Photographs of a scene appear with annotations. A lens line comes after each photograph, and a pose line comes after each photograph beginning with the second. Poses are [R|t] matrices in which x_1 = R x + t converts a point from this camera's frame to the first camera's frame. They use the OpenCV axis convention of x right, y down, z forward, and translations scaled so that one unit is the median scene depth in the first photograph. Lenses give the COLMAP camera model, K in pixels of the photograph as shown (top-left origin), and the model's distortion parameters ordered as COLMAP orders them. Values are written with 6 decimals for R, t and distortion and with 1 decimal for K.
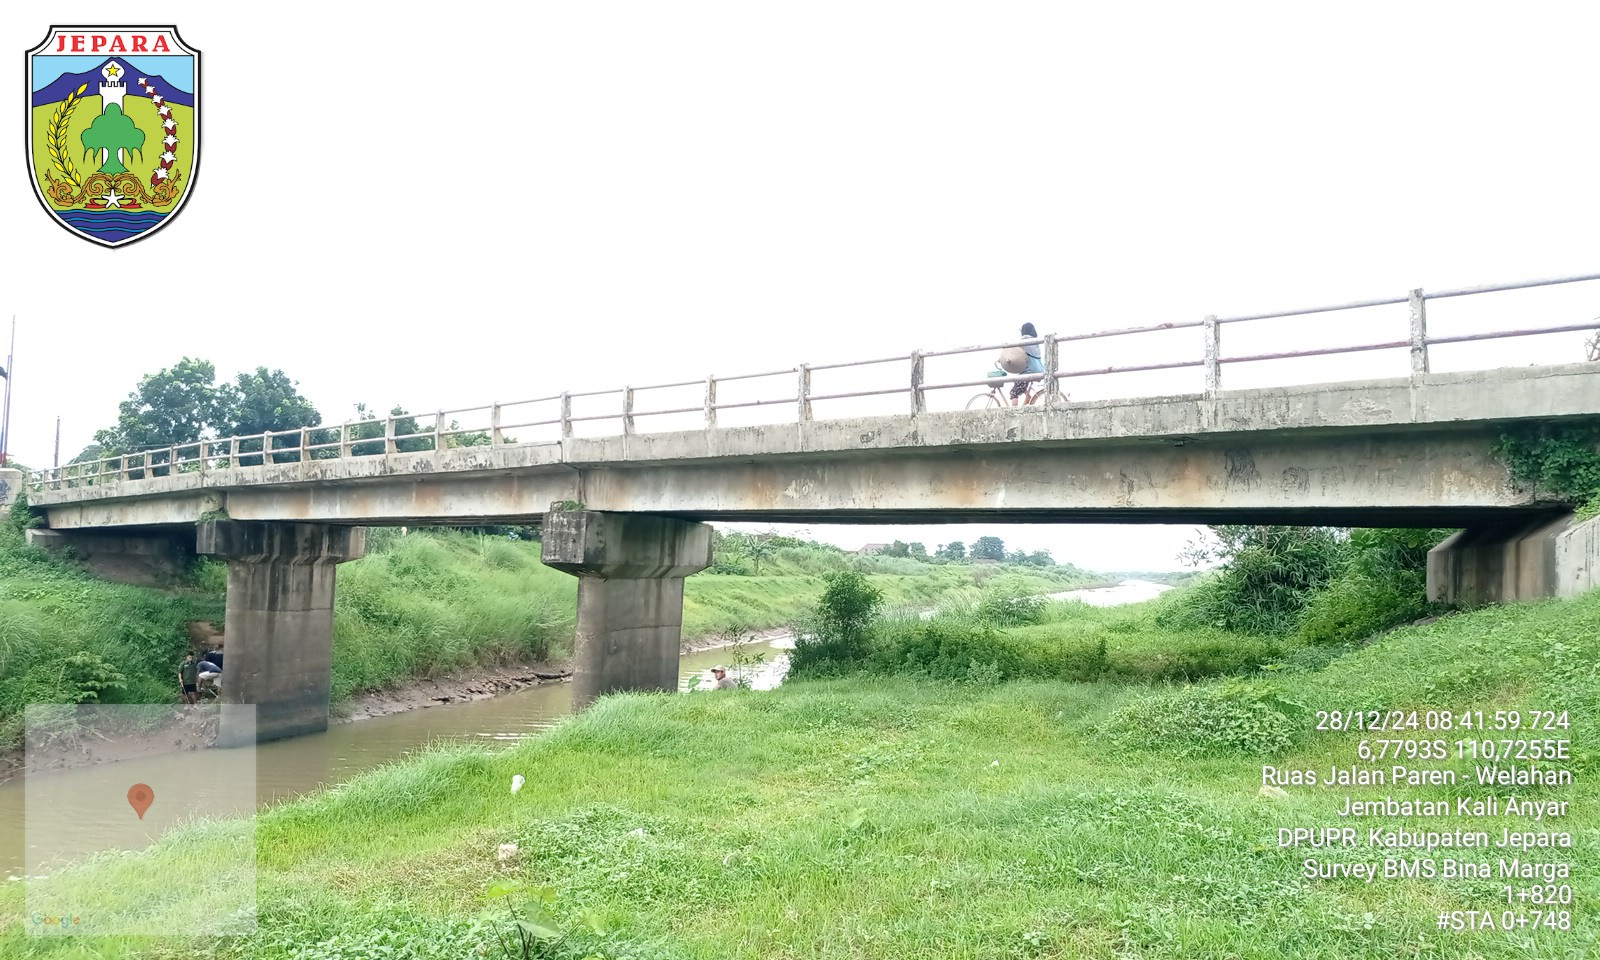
lens RADIAL K [[1647.5, 0, 801.6], [0, 1647.5, 503.4], [0, 0, 1]] dist [0.082567, -0.202259]
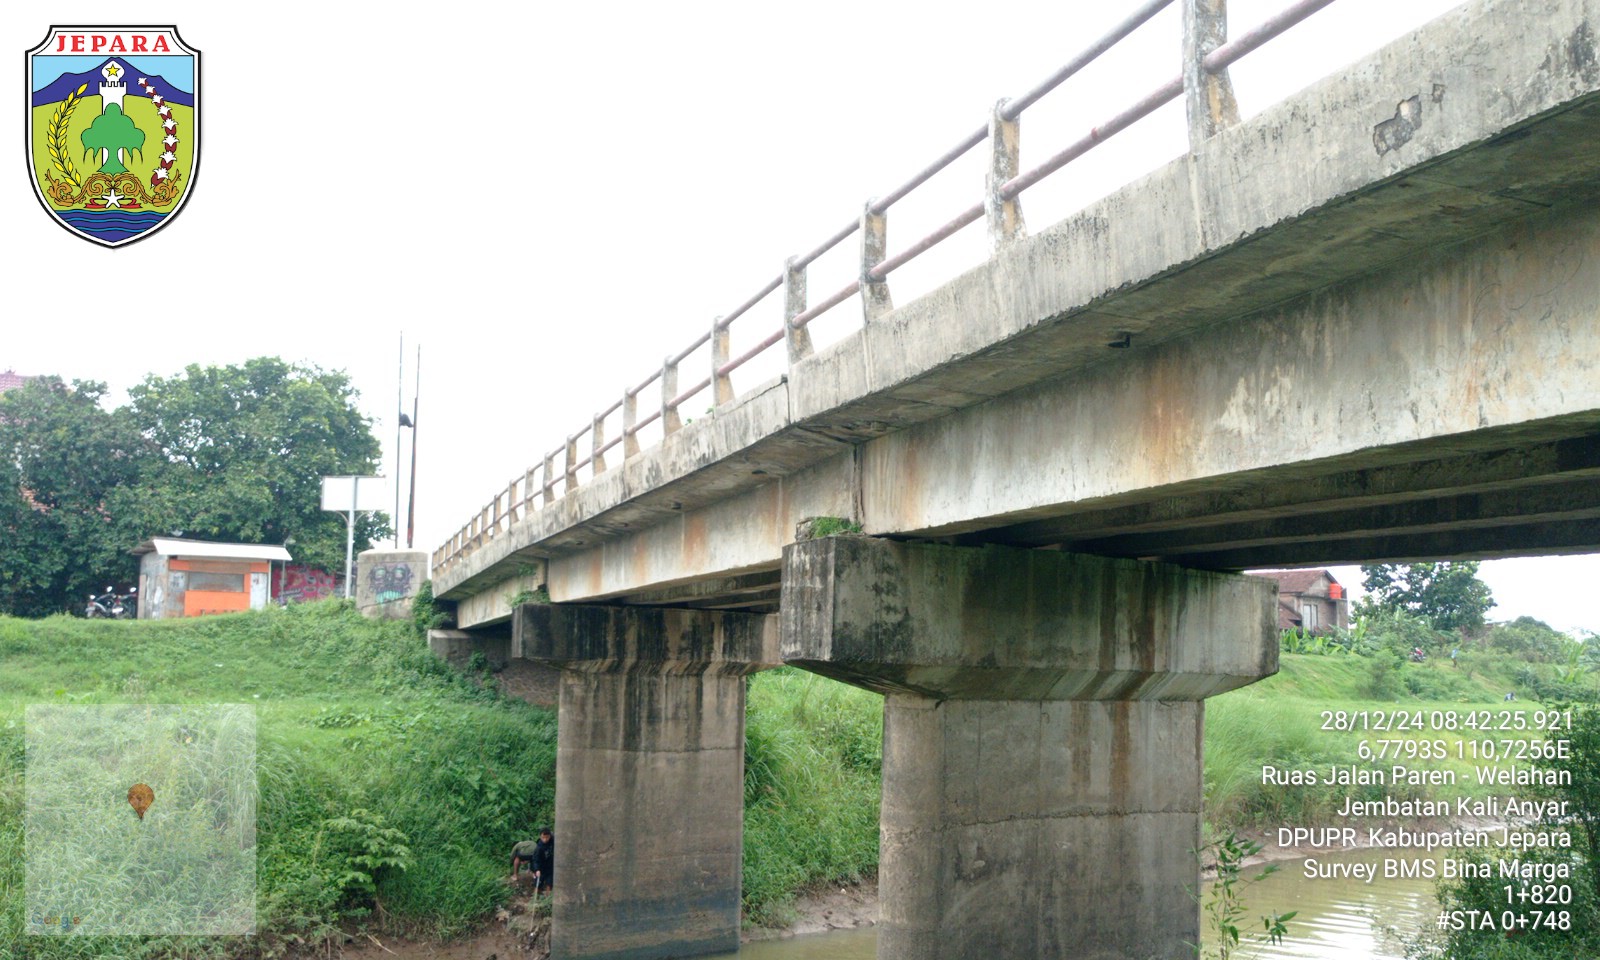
lens RADIAL K [[1647.5, 0, 801.6], [0, 1647.5, 503.4], [0, 0, 1]] dist [0.082567, -0.202259]
pose [[0.852729, -0.056570, -0.519281, 0.070941], [0.016611, 0.996552, -0.081286, 0.027830], [0.522089, 0.060689, 0.850729, 0.586077]]
